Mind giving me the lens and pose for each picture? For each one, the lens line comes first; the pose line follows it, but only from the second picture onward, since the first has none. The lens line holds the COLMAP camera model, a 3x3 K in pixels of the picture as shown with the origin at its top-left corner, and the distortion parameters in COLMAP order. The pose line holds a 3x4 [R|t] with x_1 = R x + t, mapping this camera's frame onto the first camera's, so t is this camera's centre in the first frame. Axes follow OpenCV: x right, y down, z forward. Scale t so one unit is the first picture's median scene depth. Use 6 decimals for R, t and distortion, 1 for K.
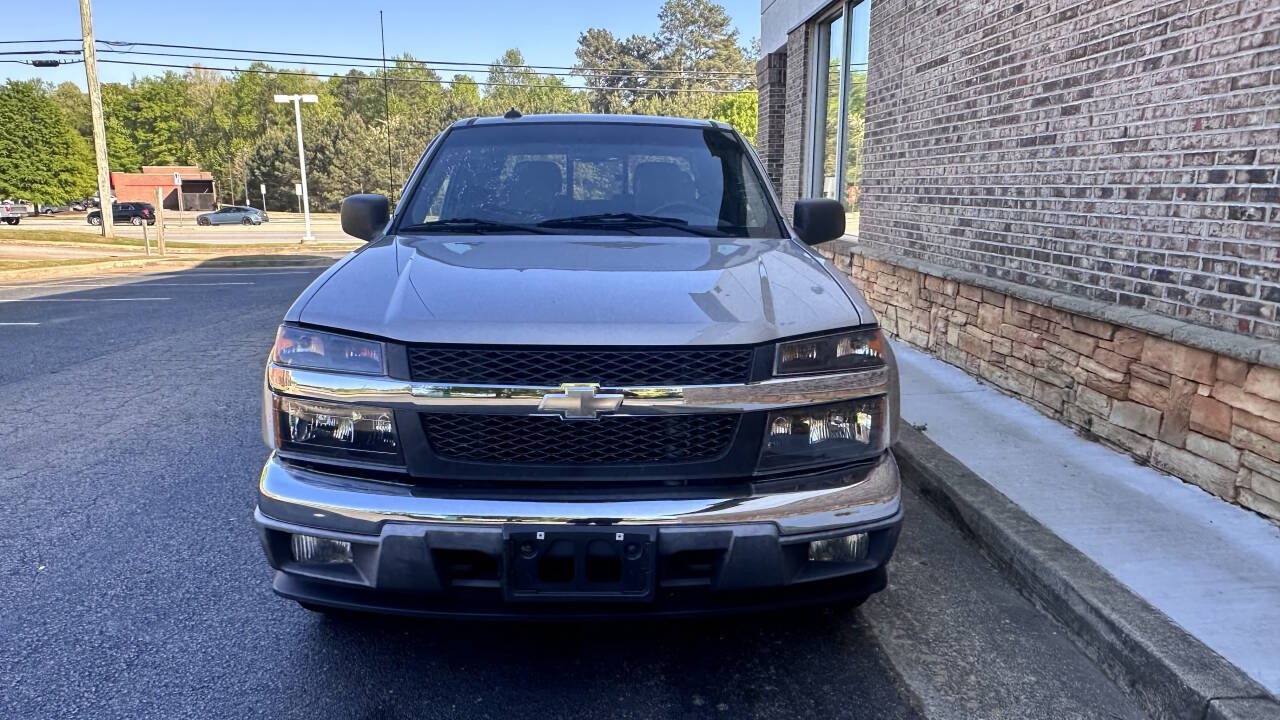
lens RADIAL K [[828.9, 0, 627.7], [0, 828.9, 376.9], [0, 0, 1]] dist [-0.005631, 0.003009]
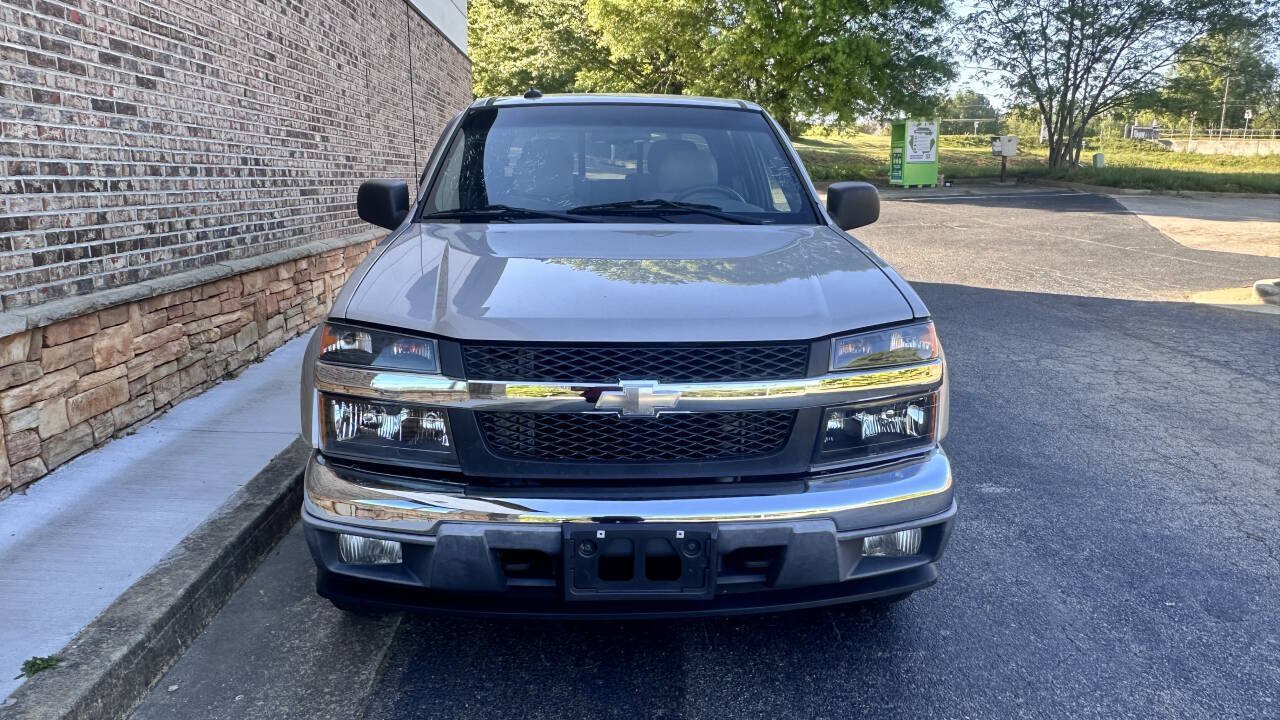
lens RADIAL K [[878.4, 0, 646.0], [0, 878.4, 373.2], [0, 0, 1]] dist [-0.004031, -0.000766]
pose [[-0.999697, -0.000346, -0.024621, -0.008146], [-0.010861, 0.903568, 0.428306, -0.499749], [0.022099, 0.428444, -0.903298, 2.243373]]
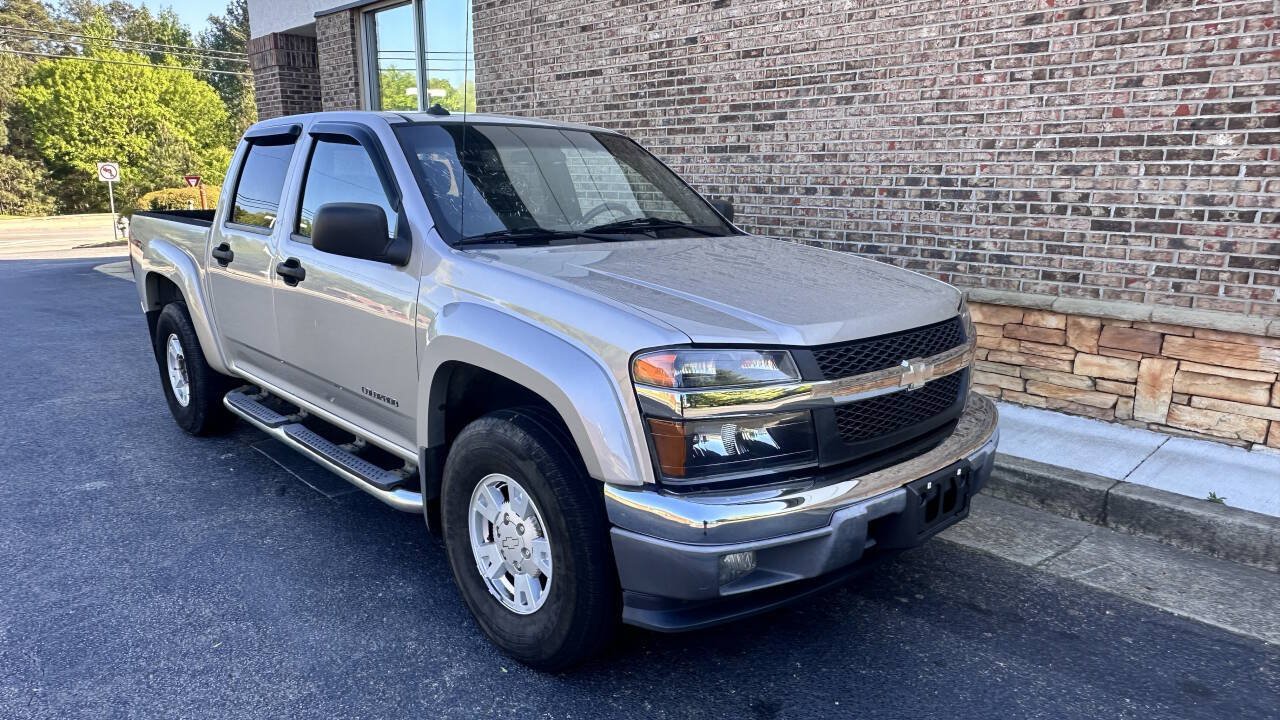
lens RADIAL K [[828.9, 0, 640.1], [0, 828.9, 377.2], [0, 0, 1]] dist [-0.005631, 0.003009]
pose [[0.739512, -0.154729, 0.655119, -0.584664], [0.144036, 0.987055, 0.070537, -0.056457], [-0.657553, 0.042197, 0.752226, 0.169455]]
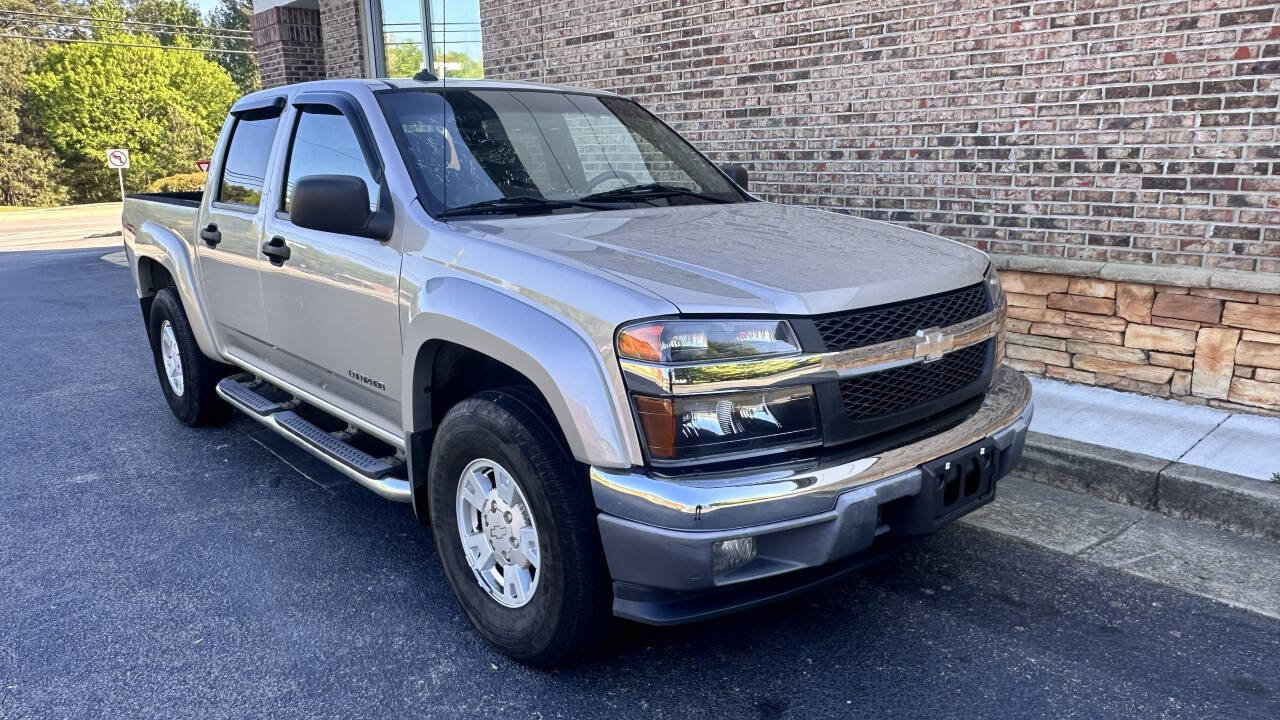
lens RADIAL K [[878.4, 0, 635.7], [0, 878.4, 370.8], [0, 0, 1]] dist [-0.004031, -0.000766]
pose [[0.765200, -0.171549, 0.620516, -0.558596], [0.162188, 0.984125, 0.072069, -0.044249], [-0.623029, 0.045493, 0.780875, 0.156889]]
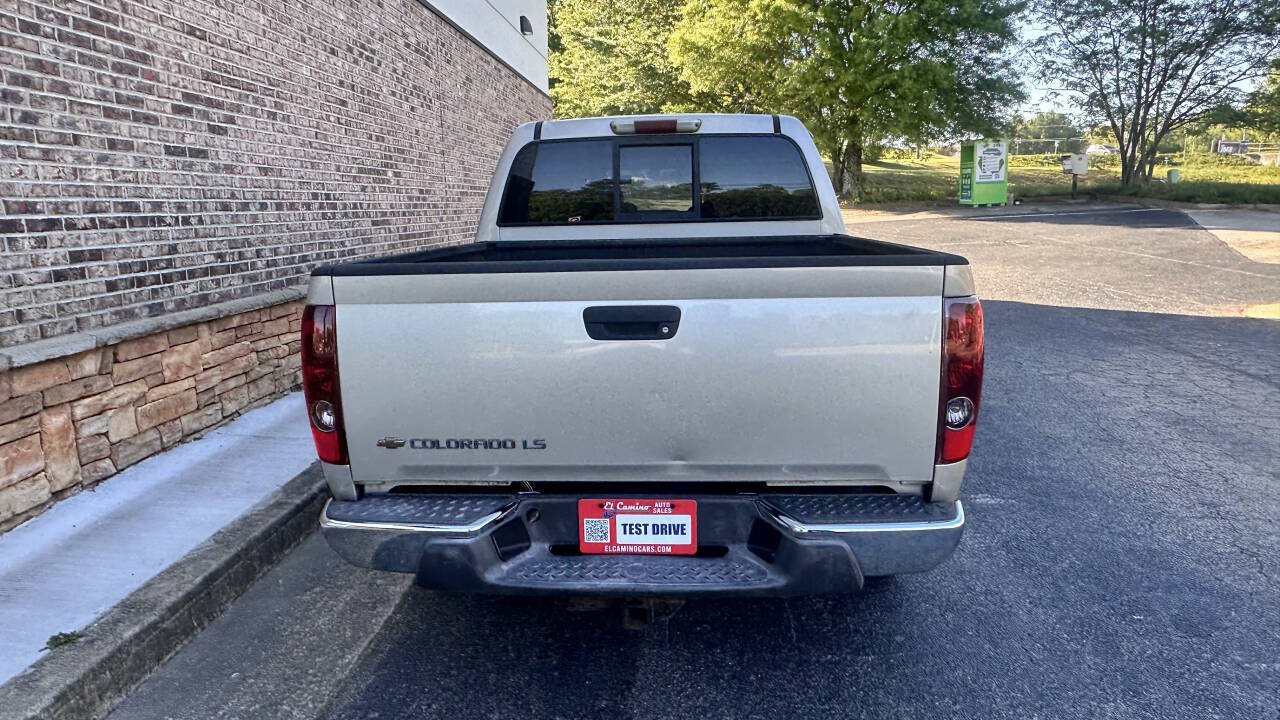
lens RADIAL K [[828.9, 0, 649.8], [0, 828.9, 371.2], [0, 0, 1]] dist [-0.005631, 0.003009]
pose [[-0.996949, -0.000582, 0.078055, -0.112184], [0.031572, 0.911520, 0.410042, -0.501092], [-0.071387, 0.411256, -0.908720, 2.247725]]
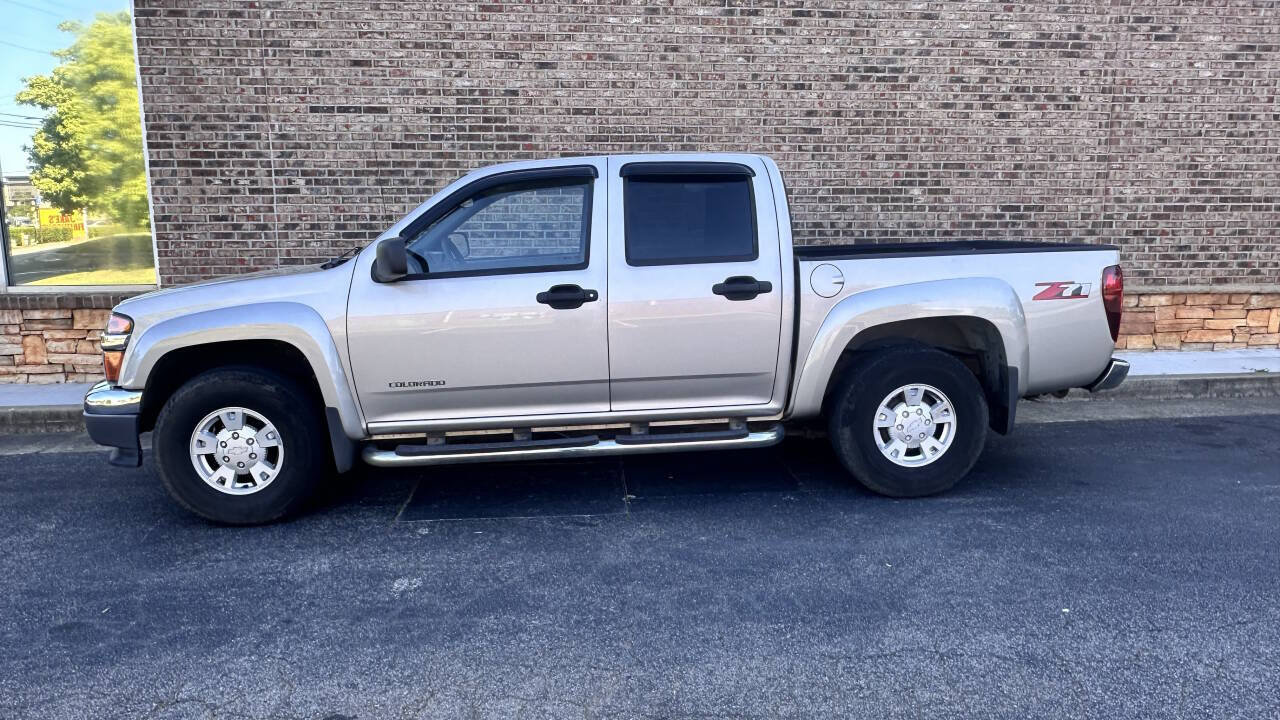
lens RADIAL K [[878.4, 0, 647.2], [0, 878.4, 384.8], [0, 0, 1]] dist [-0.004031, -0.000766]
pose [[-0.052871, -0.181139, 0.982035, -1.285300], [0.226109, 0.955698, 0.188455, -0.254556], [-0.972666, 0.232011, -0.009572, 1.114110]]
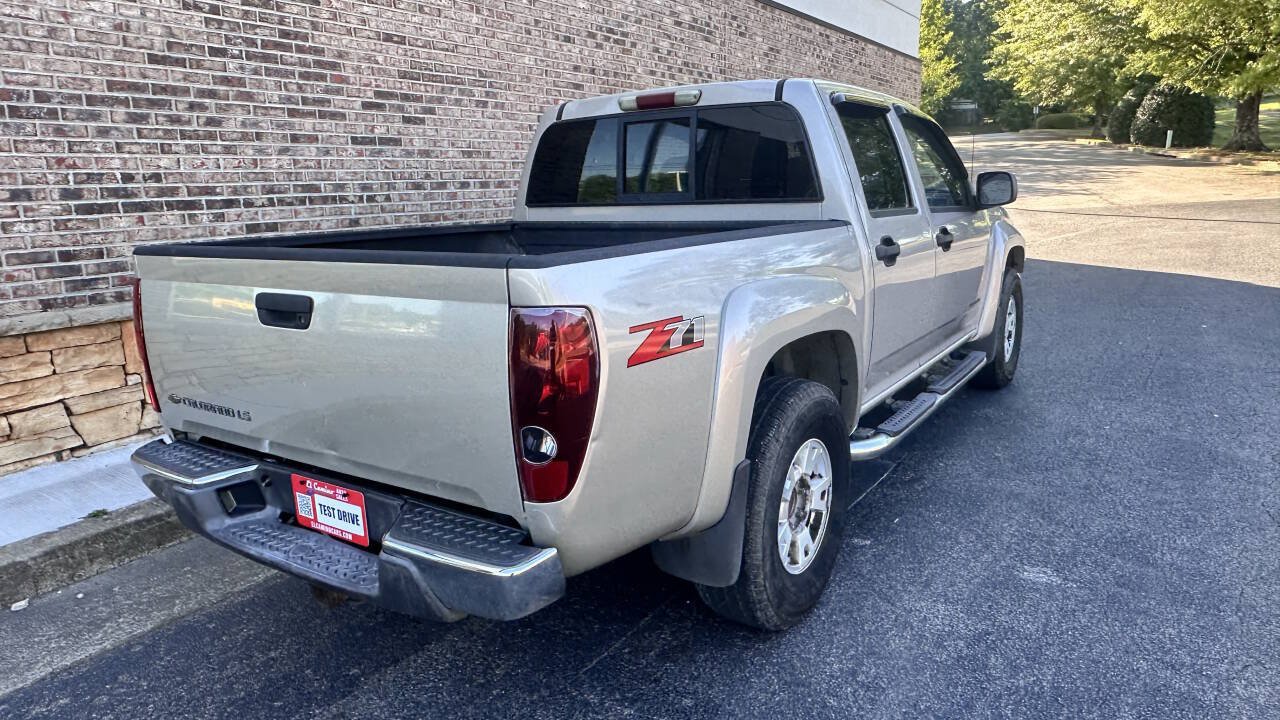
lens RADIAL K [[828.9, 0, 646.2], [0, 828.9, 369.9], [0, 0, 1]] dist [-0.005631, 0.003009]
pose [[-0.821738, -0.105543, 0.560006, -0.539852], [0.151048, 0.907210, 0.392624, -0.457638], [-0.549482, 0.407222, -0.729548, 2.048156]]
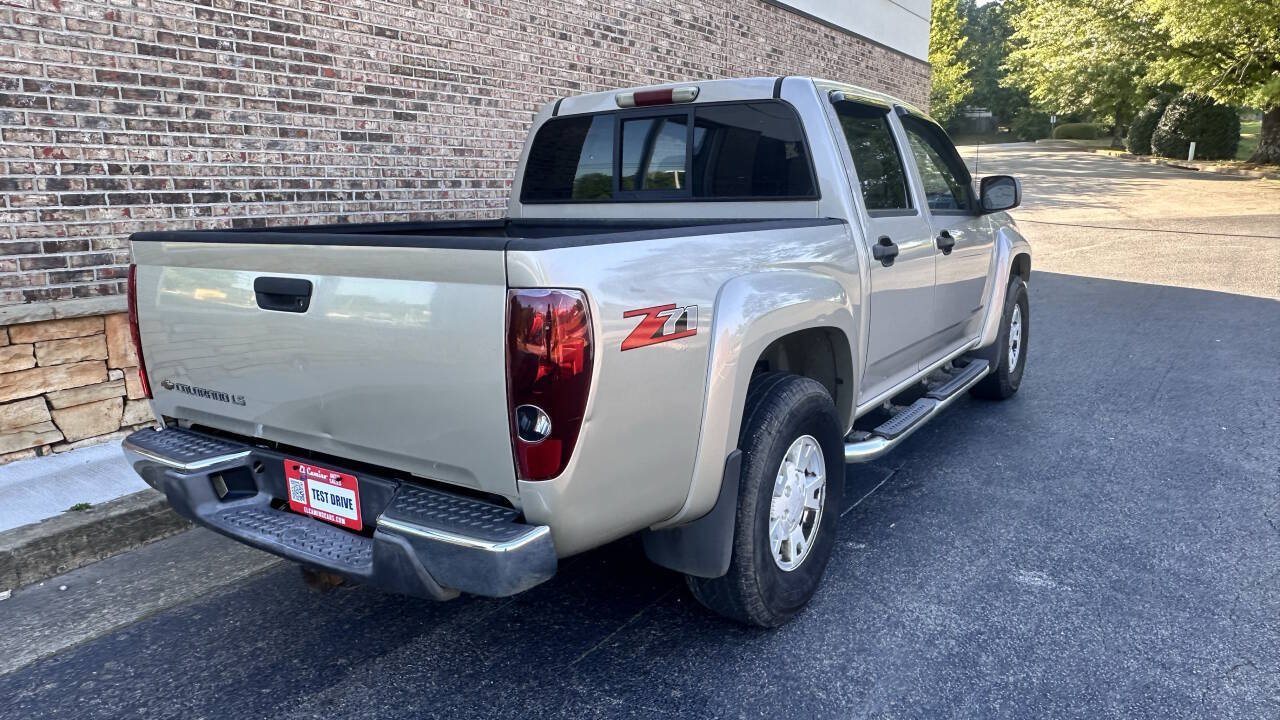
lens RADIAL K [[878.4, 0, 643.3], [0, 878.4, 371.4], [0, 0, 1]] dist [-0.004031, -0.000766]
pose [[-0.821873, -0.105827, 0.559755, -0.564238], [0.138159, 0.916231, 0.376077, -0.455123], [-0.552664, 0.386422, -0.738404, 2.083304]]
